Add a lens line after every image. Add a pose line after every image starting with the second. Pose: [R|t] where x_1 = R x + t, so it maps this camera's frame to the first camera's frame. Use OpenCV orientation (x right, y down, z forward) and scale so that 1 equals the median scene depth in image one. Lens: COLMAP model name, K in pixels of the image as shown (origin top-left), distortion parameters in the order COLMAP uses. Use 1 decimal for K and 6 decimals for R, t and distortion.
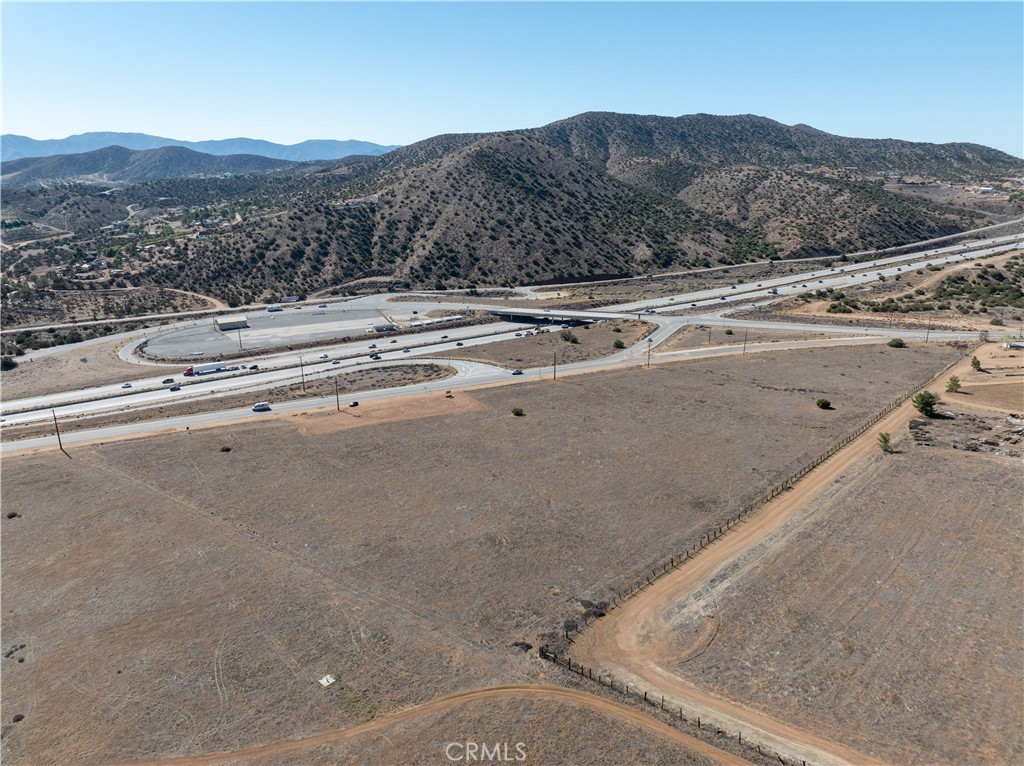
lens RADIAL K [[720.3, 0, 514.1], [0, 720.3, 386.6], [0, 0, 1]] dist [-0.040193, 0.006005]
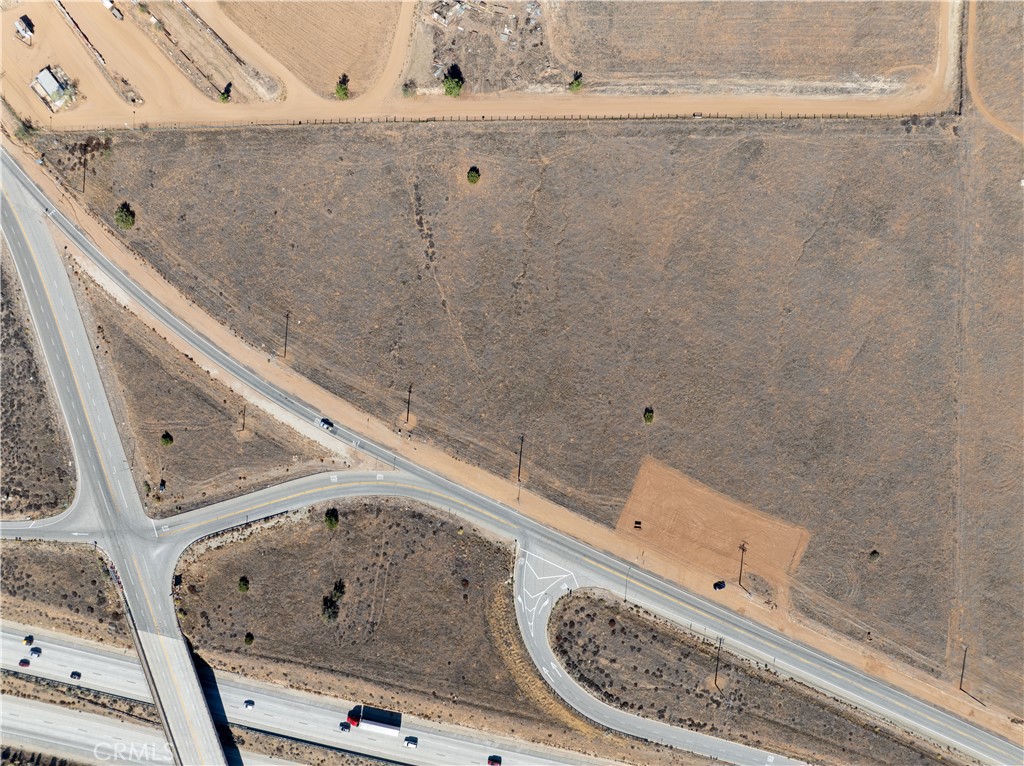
lens RADIAL K [[720.3, 0, 514.3], [0, 720.3, 383.2], [0, 0, 1]] dist [-0.040193, 0.006005]
pose [[-0.687629, -0.726052, -0.003748, 0.128604], [0.211966, -0.205680, 0.955388, -0.712344], [-0.694433, 0.656158, 0.295330, 0.602122]]
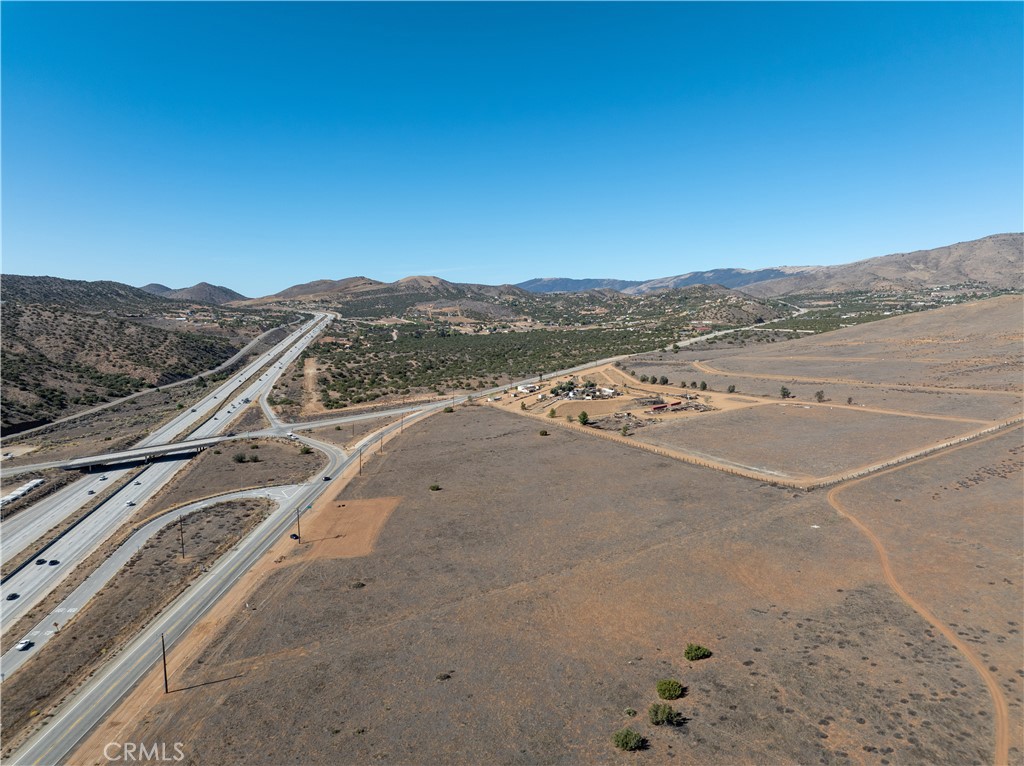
lens RADIAL K [[720.3, 0, 512.3], [0, 720.3, 382.6], [0, 0, 1]] dist [-0.040193, 0.006005]
pose [[0.377852, -0.102554, 0.920169, -0.777277], [0.276236, 0.961069, -0.006319, -0.068226], [-0.883698, 0.256571, 0.391471, 0.274609]]
